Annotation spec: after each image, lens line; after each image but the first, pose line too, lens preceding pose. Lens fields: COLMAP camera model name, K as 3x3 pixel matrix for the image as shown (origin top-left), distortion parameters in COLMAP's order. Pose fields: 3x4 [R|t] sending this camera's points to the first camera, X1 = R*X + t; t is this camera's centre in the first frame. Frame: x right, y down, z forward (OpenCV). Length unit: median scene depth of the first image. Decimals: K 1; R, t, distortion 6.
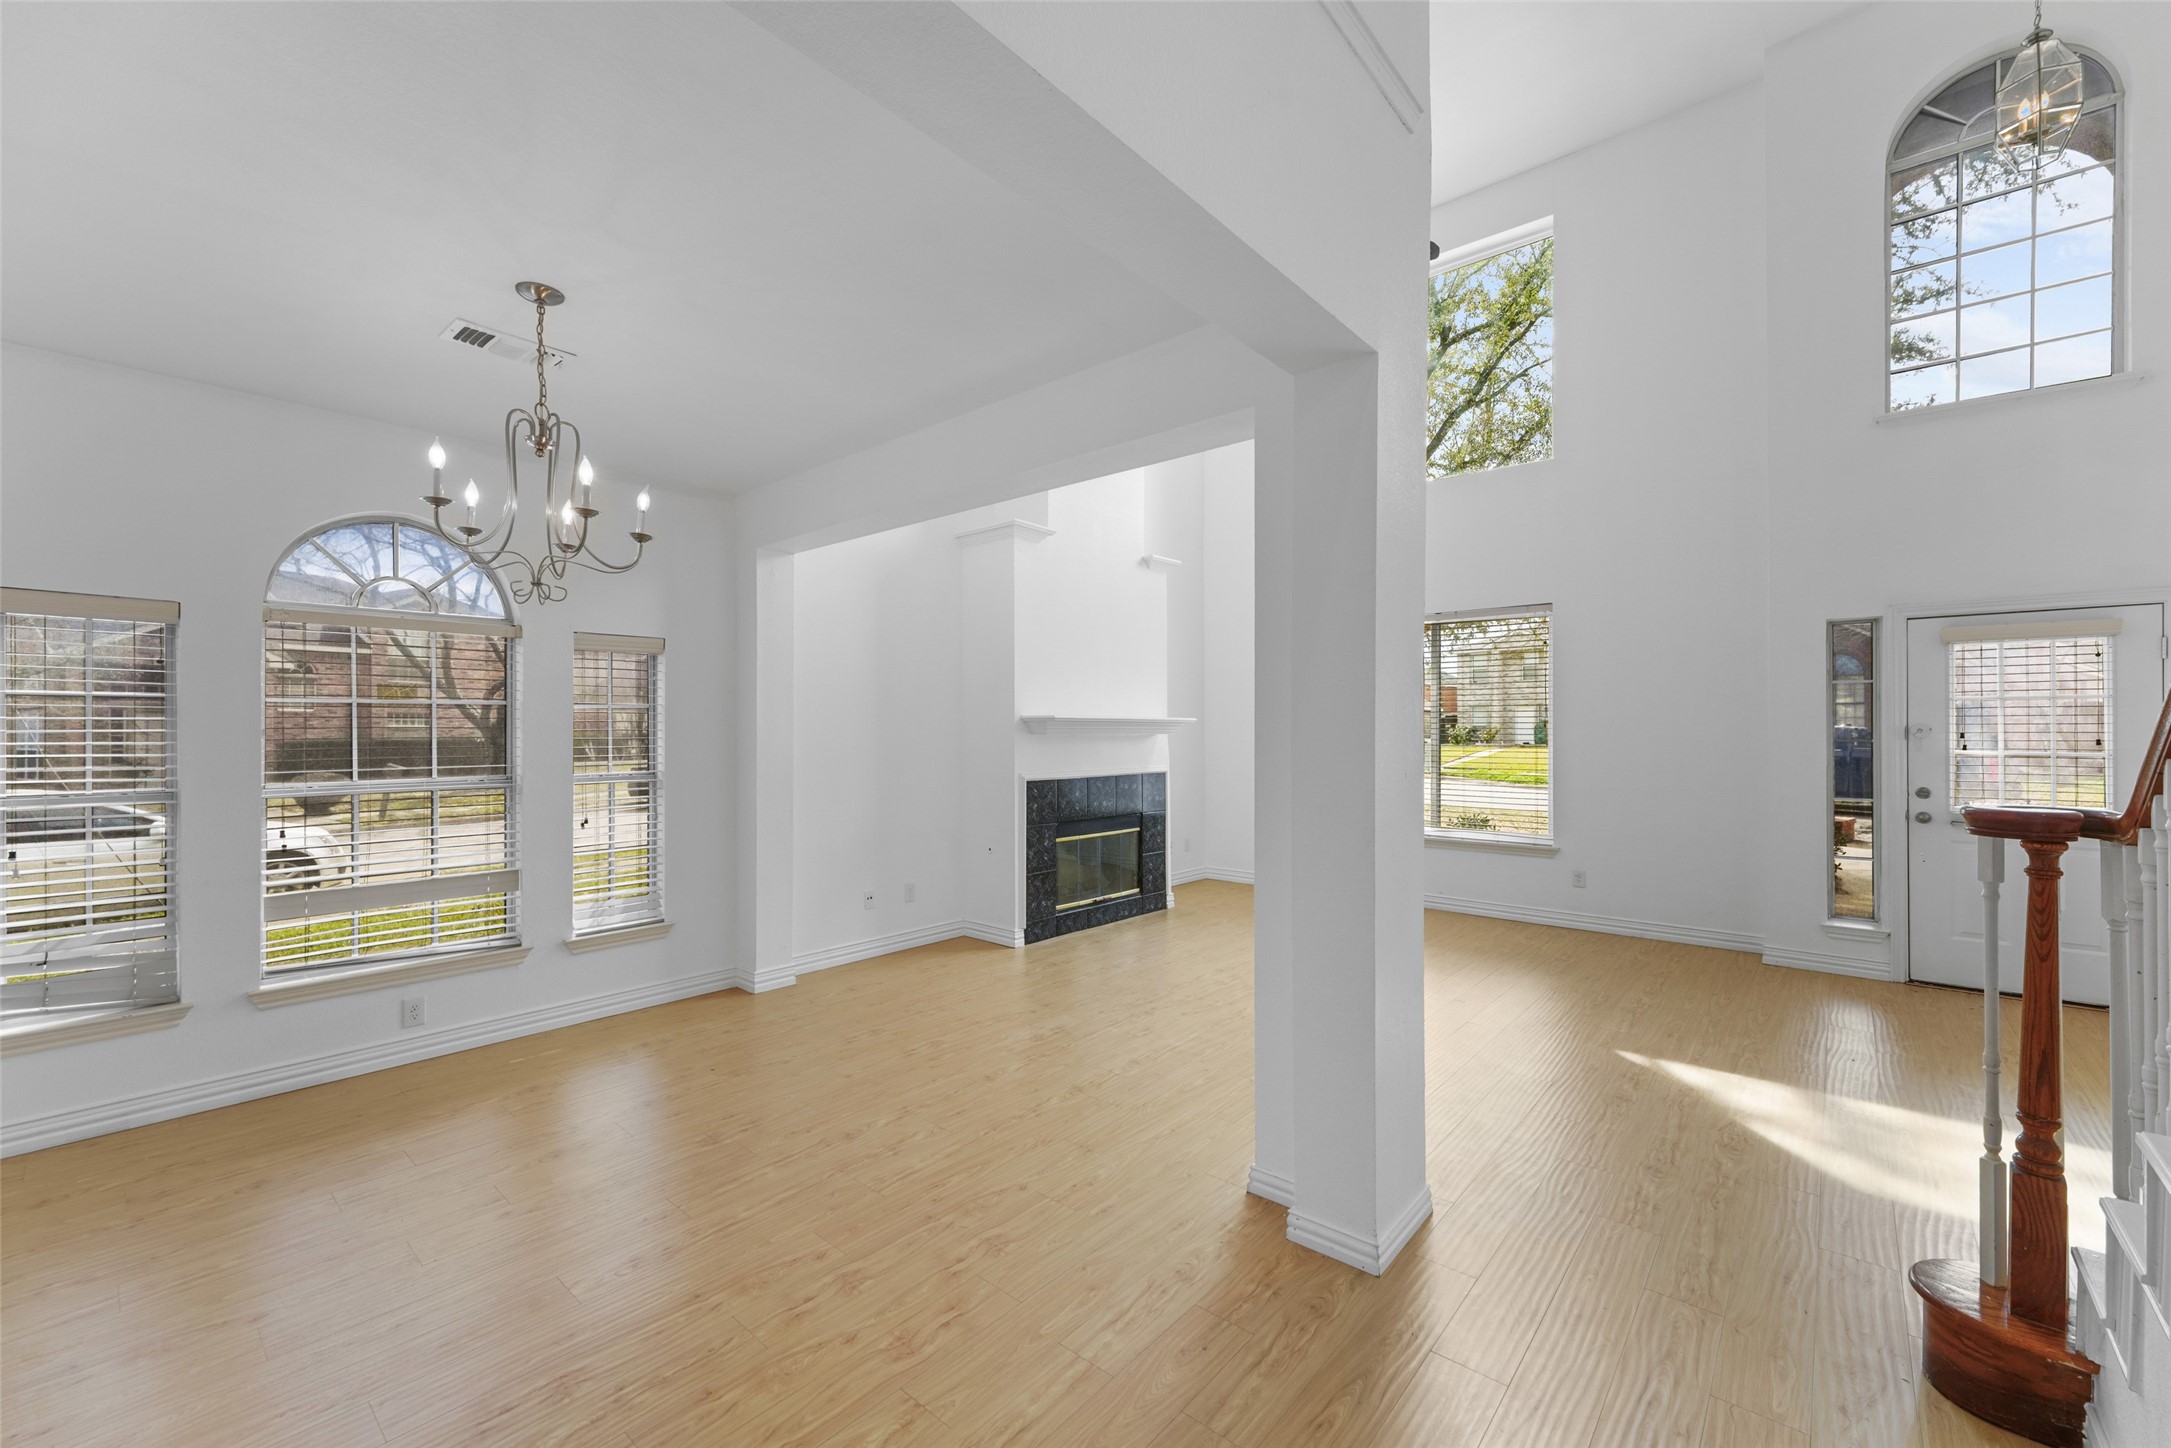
lens RADIAL K [[863.3, 0, 1072.2], [0, 863.3, 715.2], [0, 0, 1]] dist [0.013022, -0.005201]
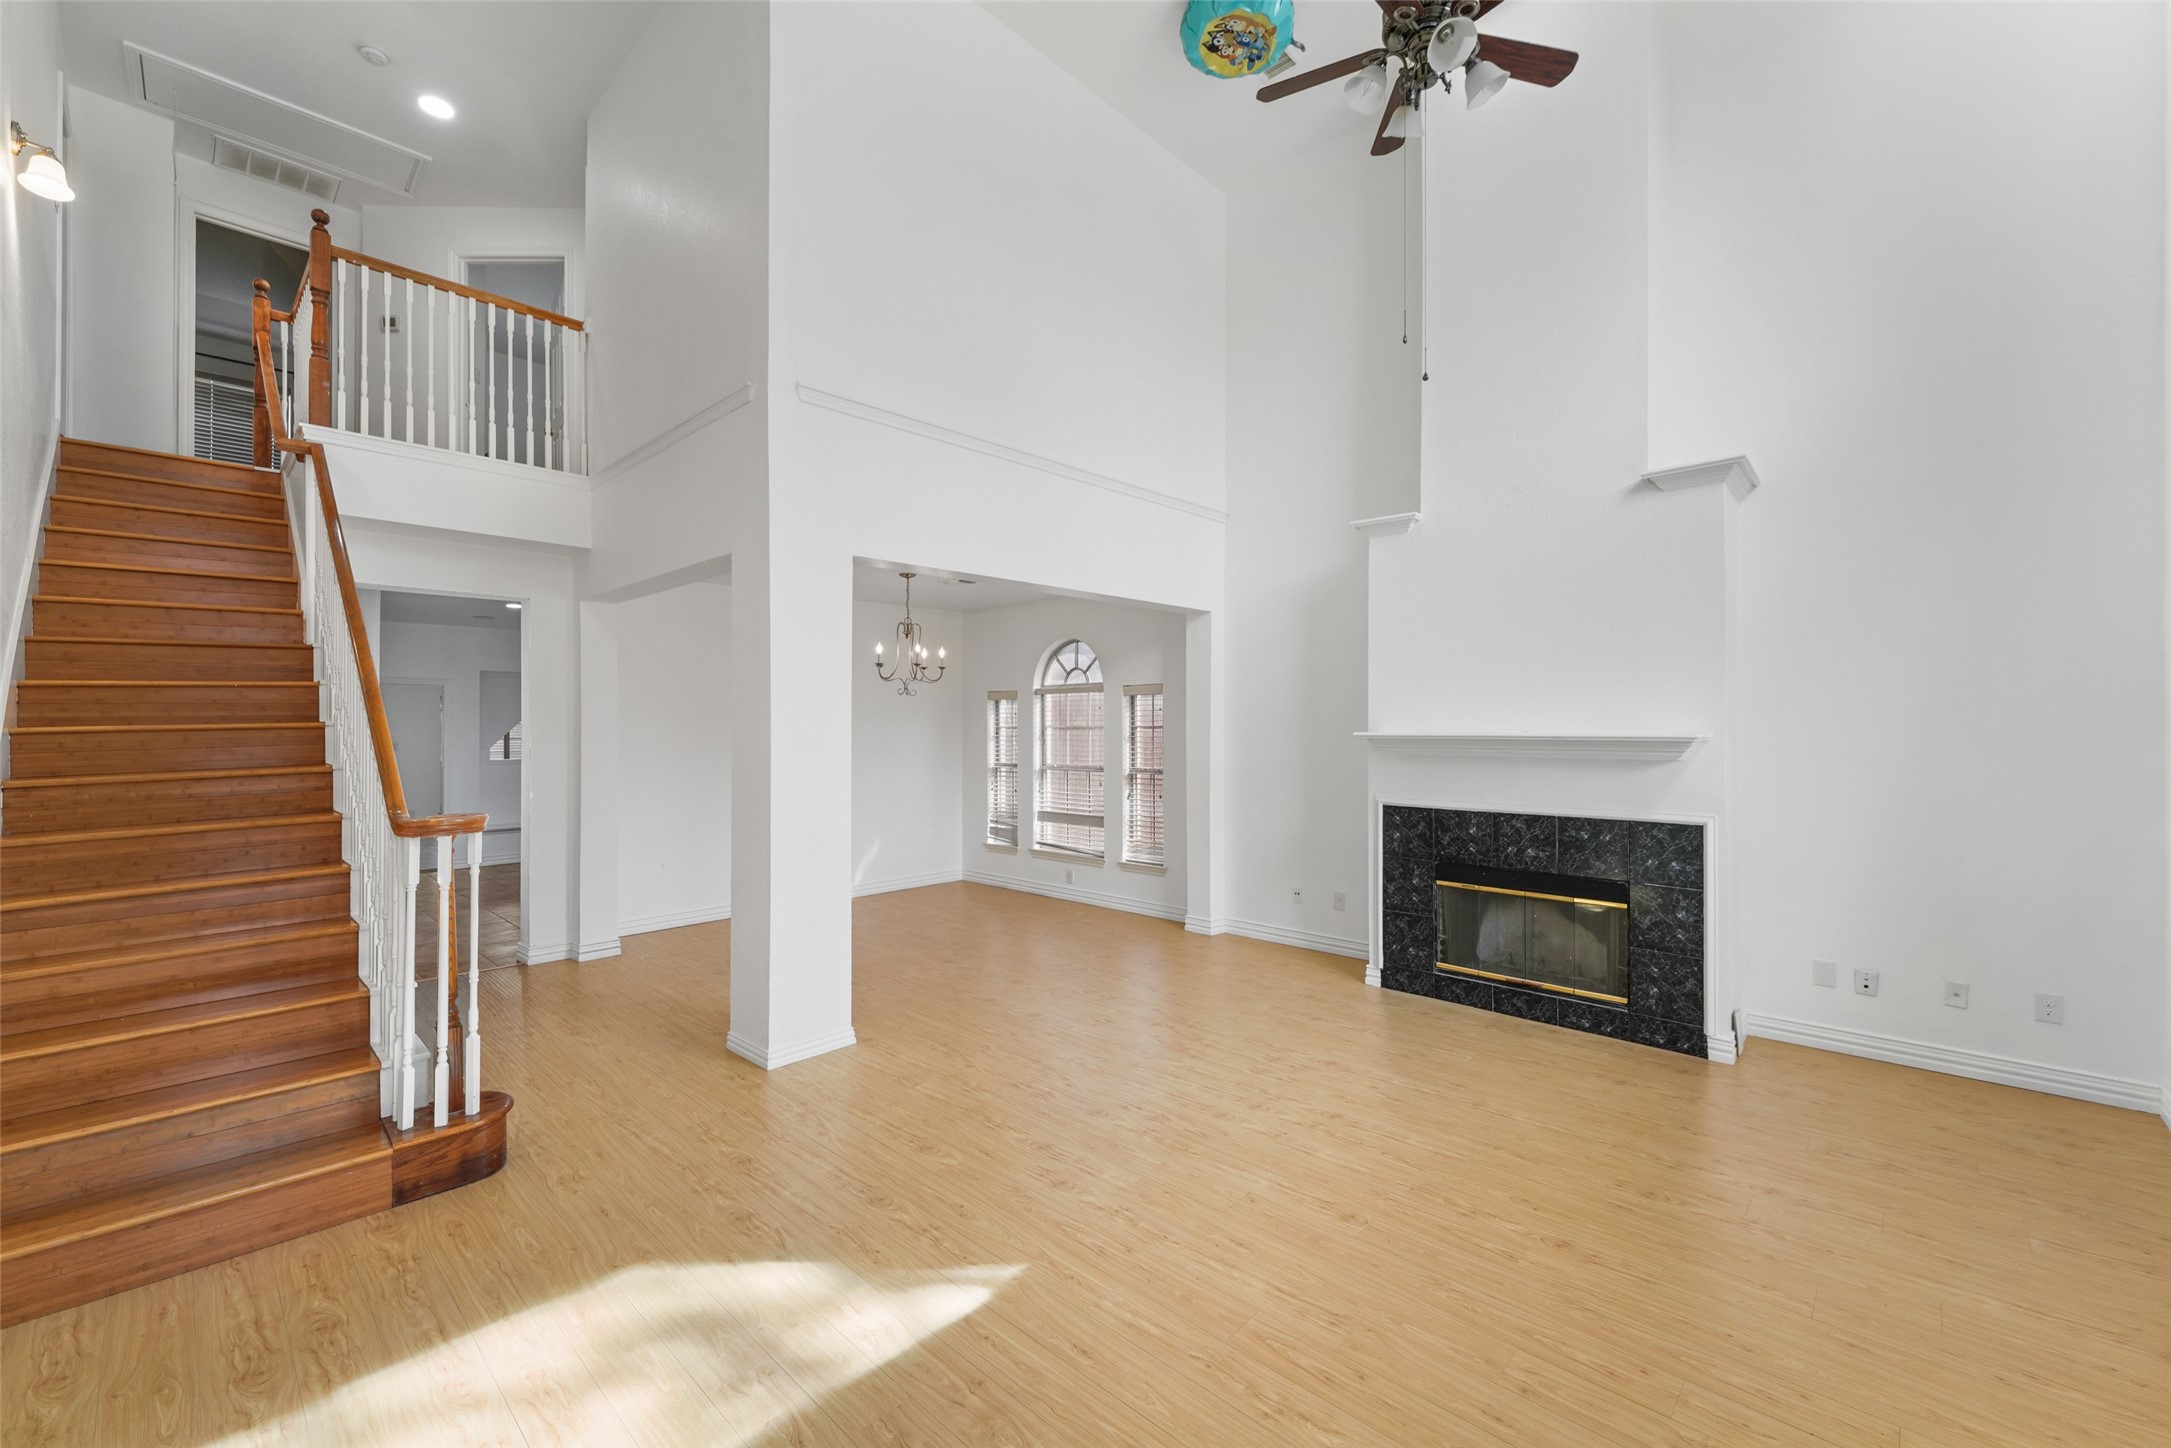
lens RADIAL K [[863.3, 0, 1072.2], [0, 863.3, 715.2], [0, 0, 1]] dist [0.013022, -0.005201]
pose [[-0.037670, -0.009988, -0.999240, 0.854407], [0.022906, 0.999679, -0.010856, -0.014688], [0.999028, -0.023298, -0.037429, 0.710217]]
